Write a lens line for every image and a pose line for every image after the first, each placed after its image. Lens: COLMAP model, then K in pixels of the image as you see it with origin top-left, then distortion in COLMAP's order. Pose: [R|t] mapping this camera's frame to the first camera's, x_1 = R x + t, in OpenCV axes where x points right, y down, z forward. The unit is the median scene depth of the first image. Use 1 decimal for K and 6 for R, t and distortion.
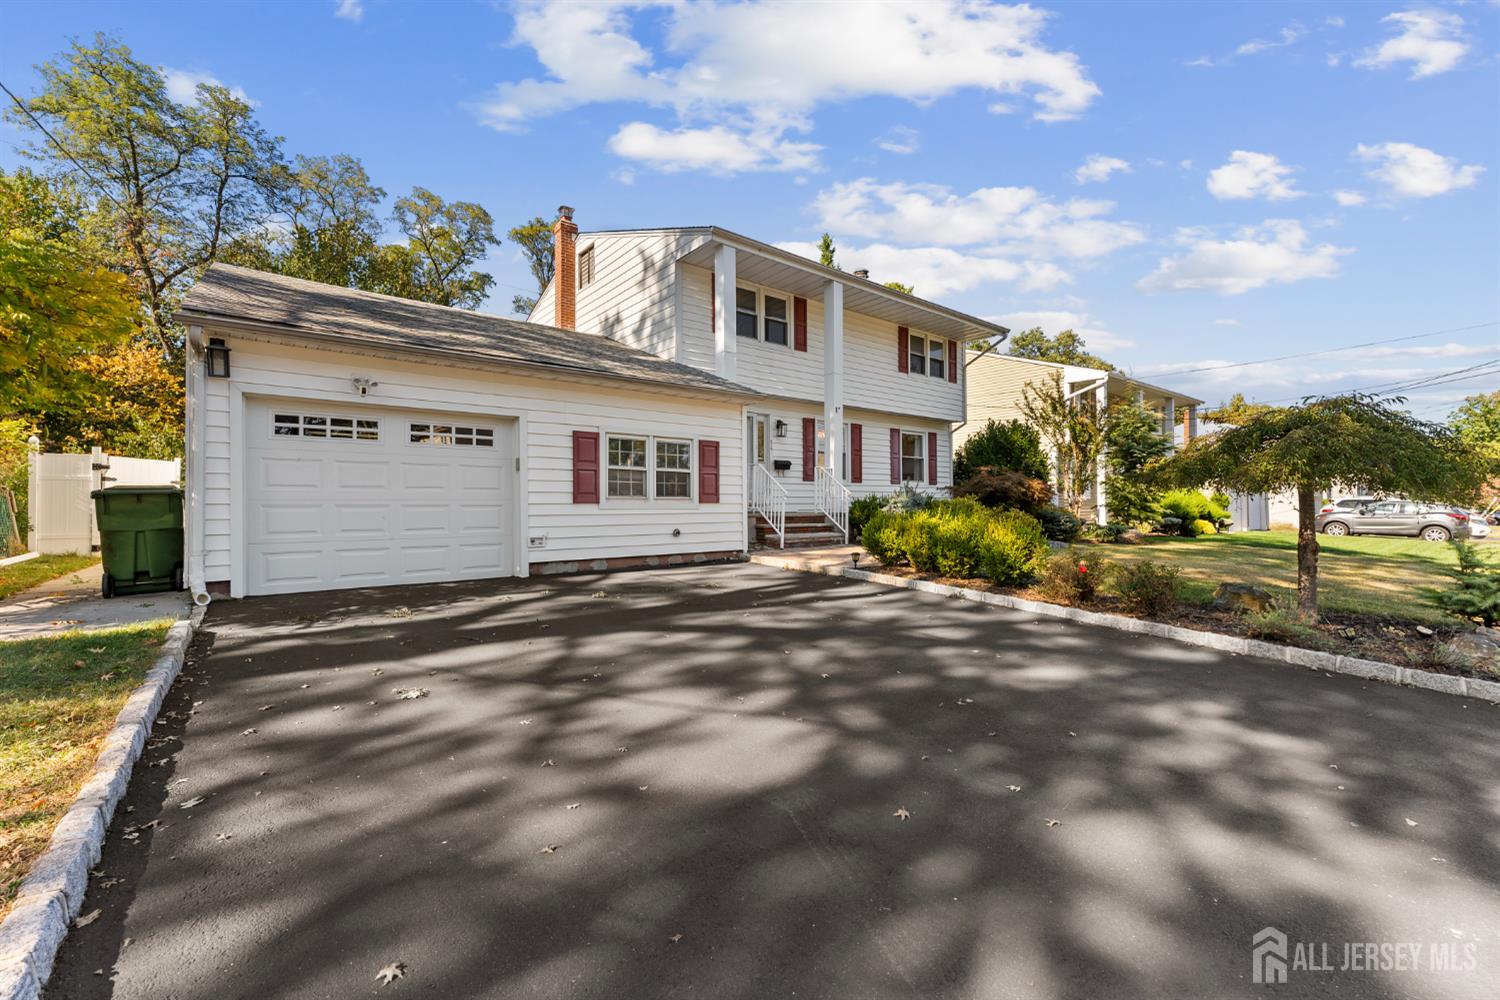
lens RADIAL K [[627.7, 0, 737.8], [0, 627.7, 503.7], [0, 0, 1]] dist [0.003216, -0.000538]
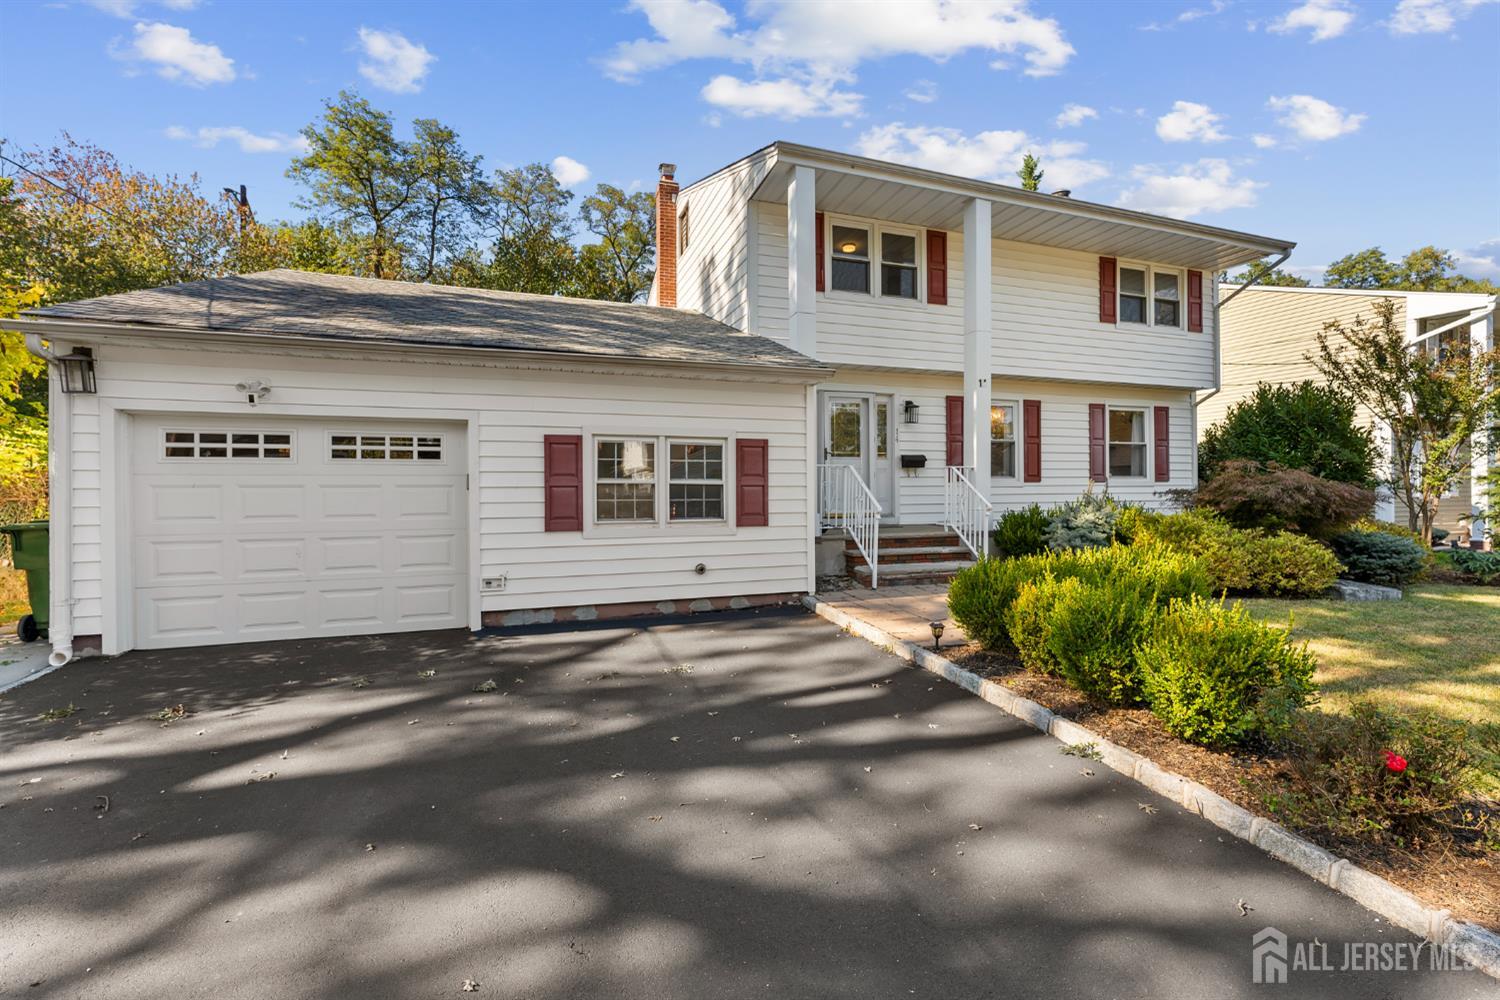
lens RADIAL K [[627.7, 0, 759.0], [0, 627.7, 494.2], [0, 0, 1]] dist [0.003216, -0.000538]
pose [[0.945391, 0.001777, -0.325932, 0.141343], [0.004063, 0.999843, 0.017236, -0.036224], [0.325912, -0.017620, 0.945236, 0.236424]]
